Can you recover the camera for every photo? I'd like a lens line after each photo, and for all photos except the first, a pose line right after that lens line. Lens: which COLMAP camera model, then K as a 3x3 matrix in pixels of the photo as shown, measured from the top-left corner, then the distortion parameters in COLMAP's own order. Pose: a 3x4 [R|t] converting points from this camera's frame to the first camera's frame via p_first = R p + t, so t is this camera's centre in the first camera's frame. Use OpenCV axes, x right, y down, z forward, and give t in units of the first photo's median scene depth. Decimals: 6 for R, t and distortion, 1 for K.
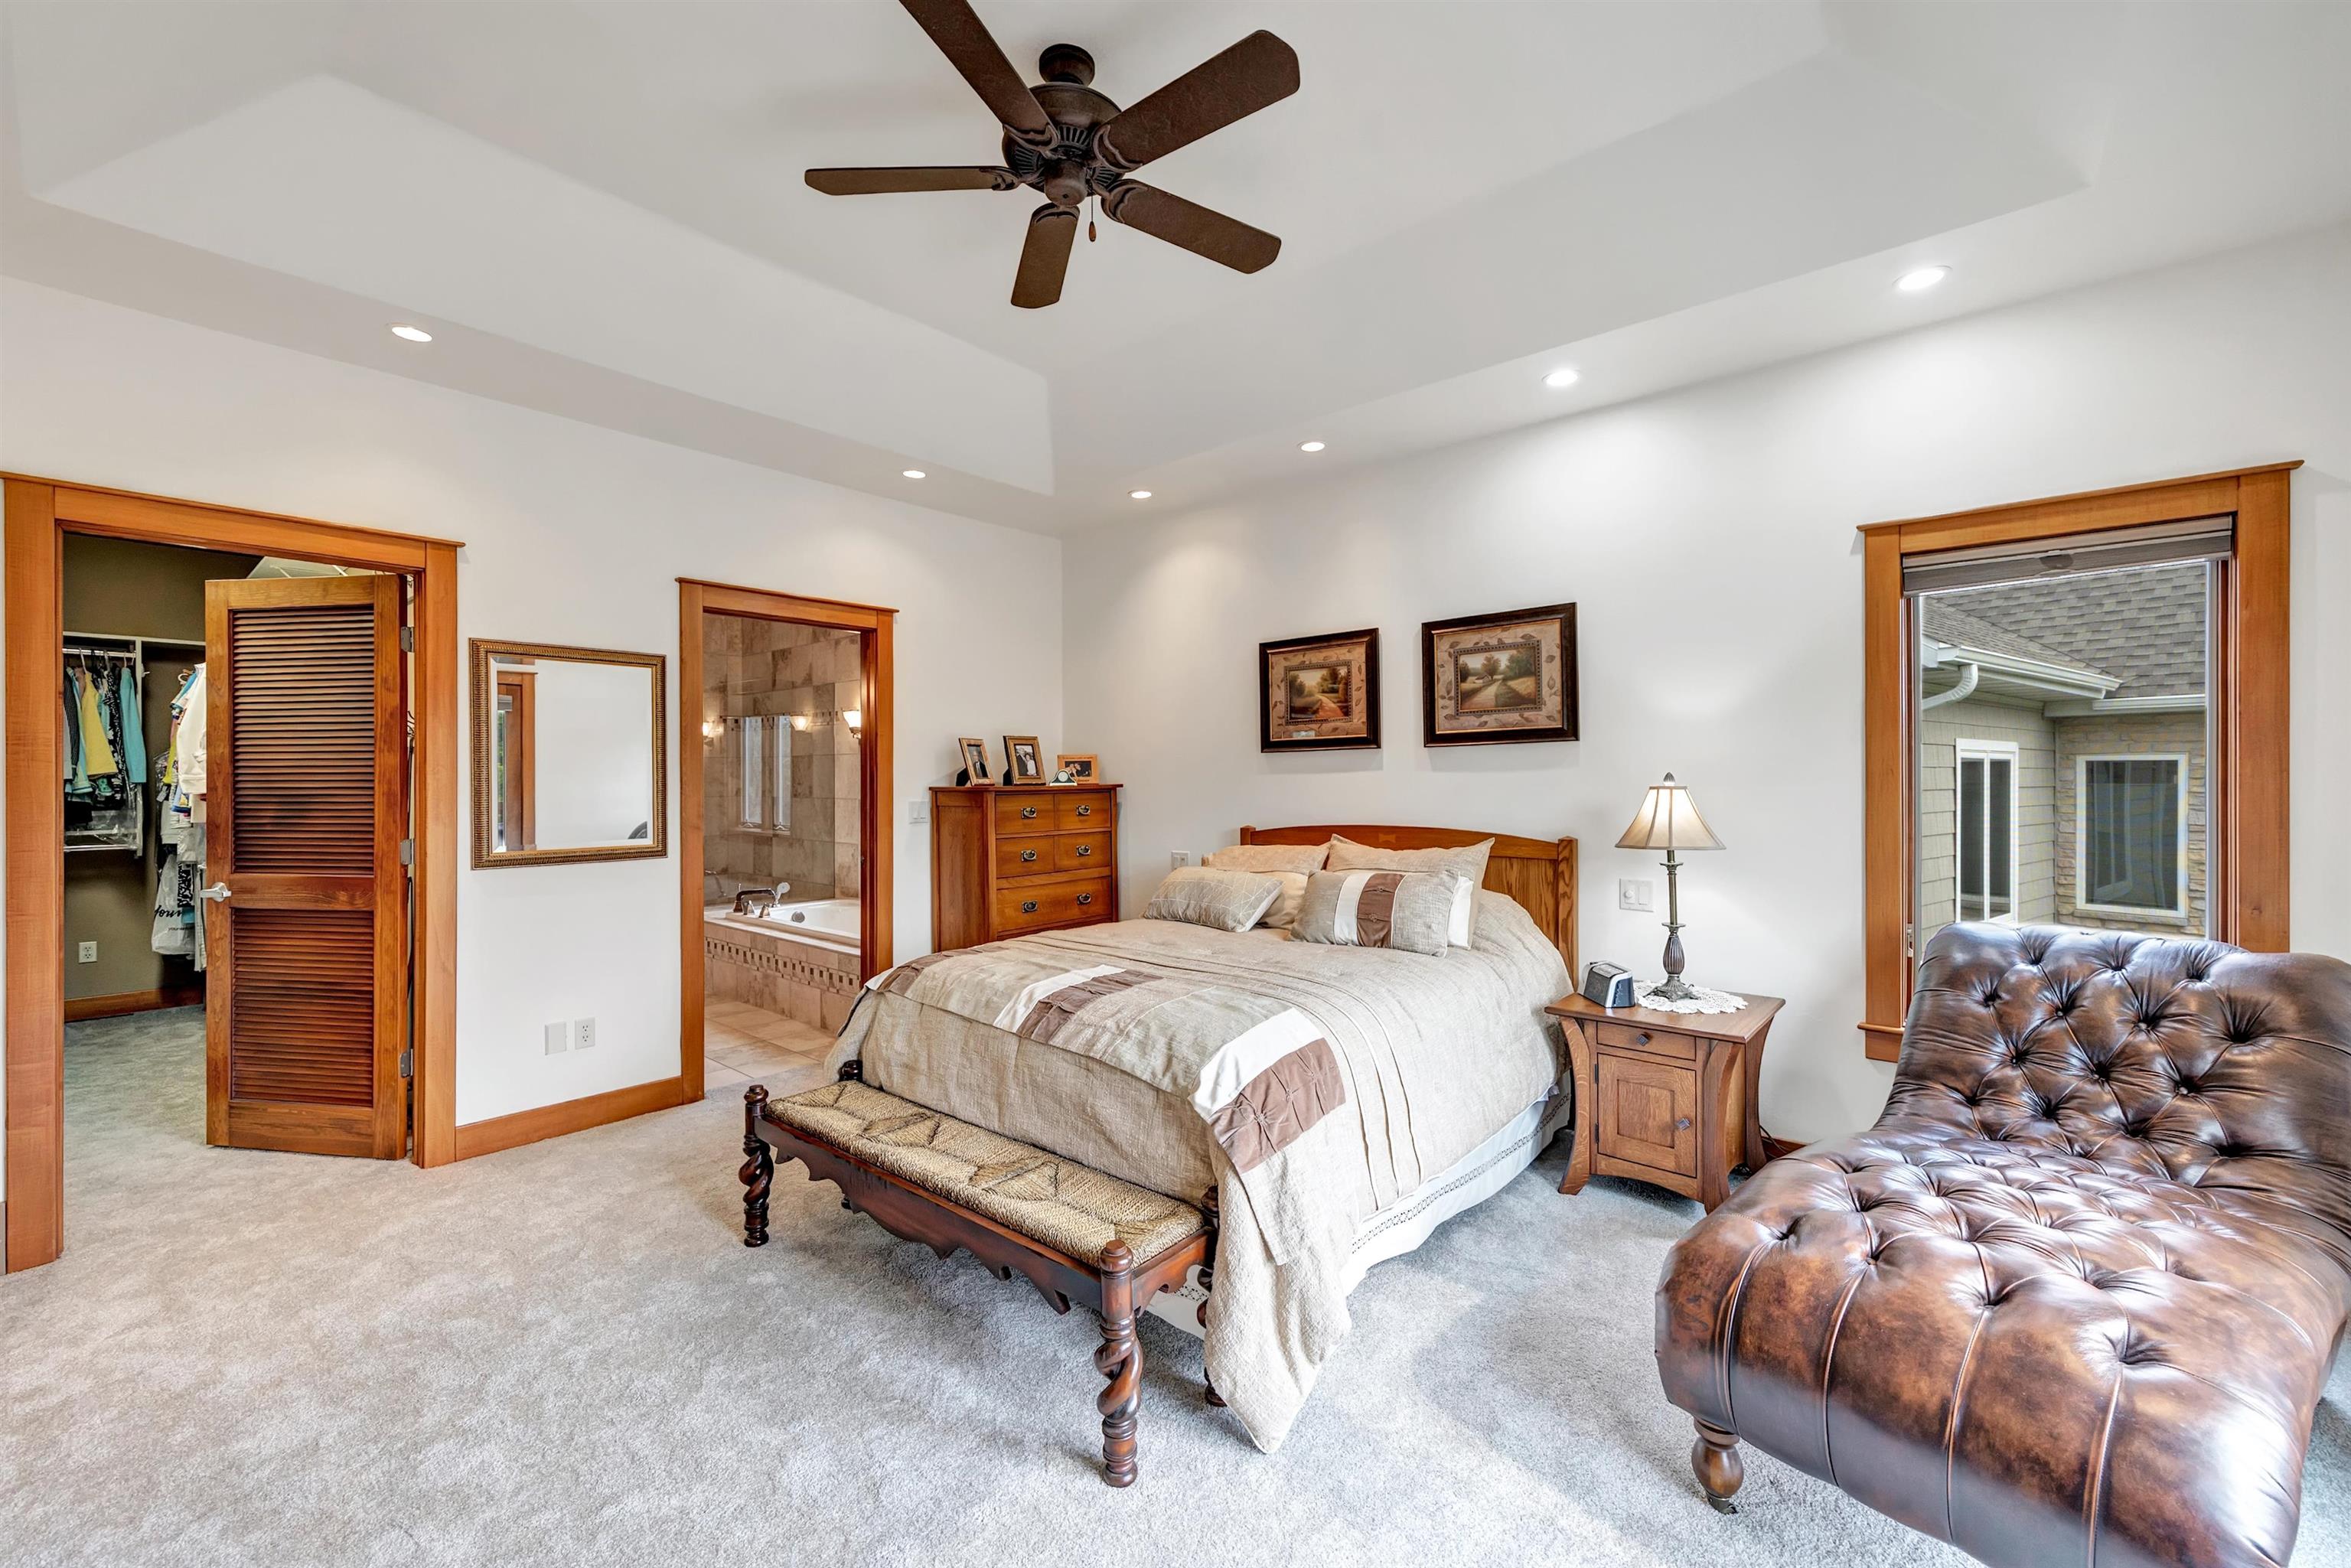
lens RADIAL K [[972.2, 0, 1159.7], [0, 972.2, 767.5], [0, 0, 1]] dist [0.000612, -0.000019]
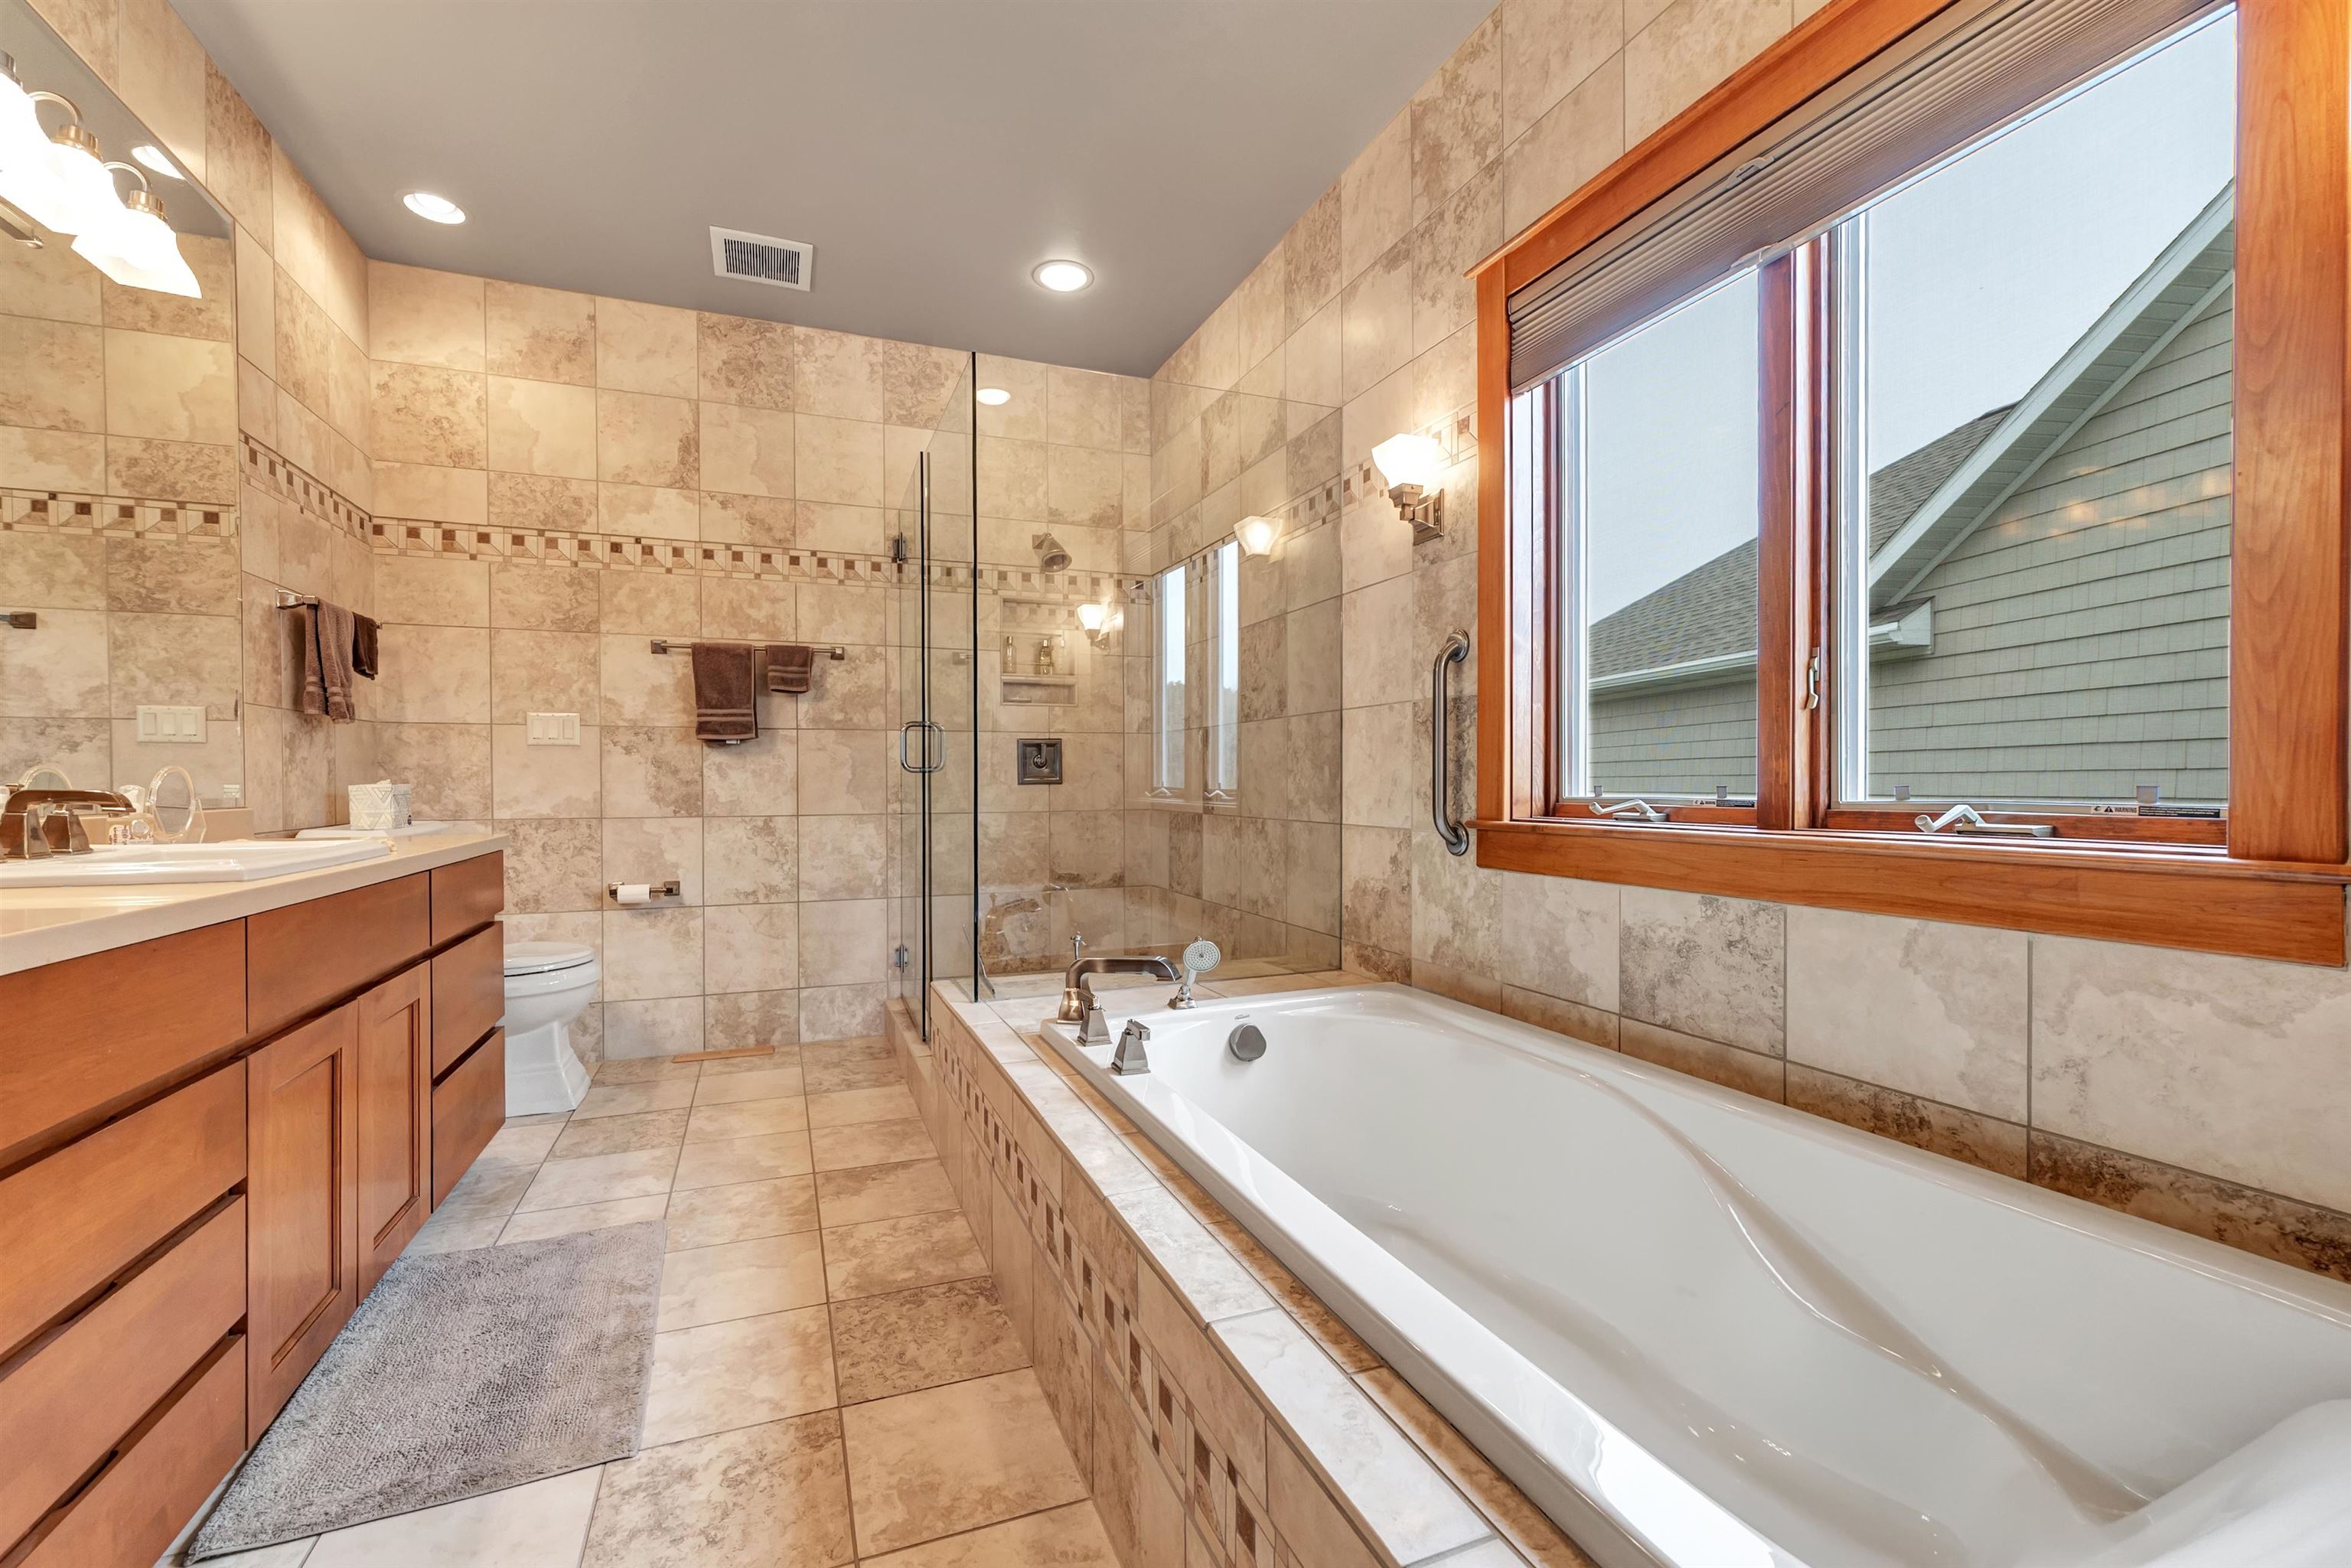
lens RADIAL K [[940.8, 0, 1160.0], [0, 940.8, 785.2], [0, 0, 1]] dist [-0.000481, 0.000339]
pose [[0.892033, 0.003286, -0.451959, -0.234409], [0.001237, 0.999952, 0.009711, 0.058745], [0.451969, -0.009222, 0.891986, 0.647717]]
